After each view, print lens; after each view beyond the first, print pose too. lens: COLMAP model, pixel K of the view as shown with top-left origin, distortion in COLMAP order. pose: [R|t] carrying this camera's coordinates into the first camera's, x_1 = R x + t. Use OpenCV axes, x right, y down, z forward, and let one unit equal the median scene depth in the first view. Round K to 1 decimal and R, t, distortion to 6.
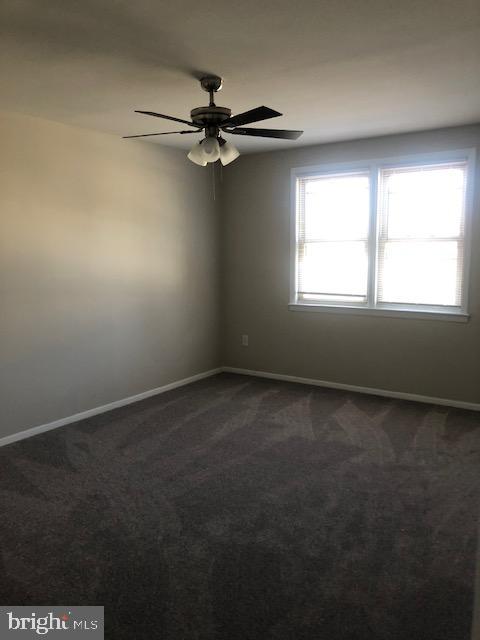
lens RADIAL K [[518.3, 0, 238.2], [0, 518.3, 315.0], [0, 0, 1]] dist [0.015754, -0.003104]
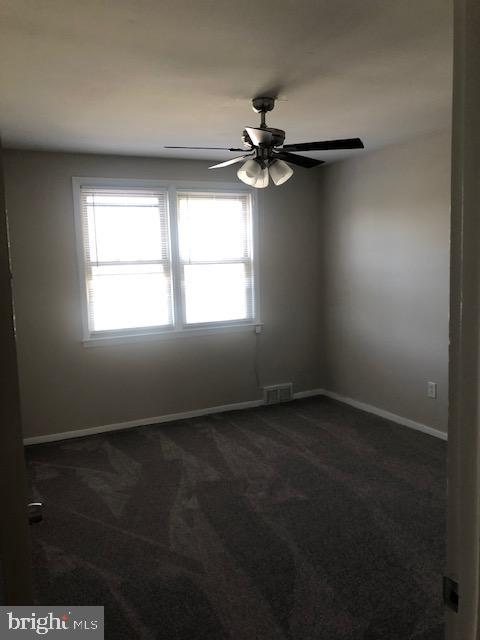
lens RADIAL K [[518.3, 0, 238.2], [0, 518.3, 315.0], [0, 0, 1]] dist [0.015754, -0.003104]
pose [[0.518597, -0.117511, 0.846905, -0.524316], [0.109410, 0.991488, 0.070576, -0.104039], [-0.847990, 0.056060, 0.527040, 0.389469]]
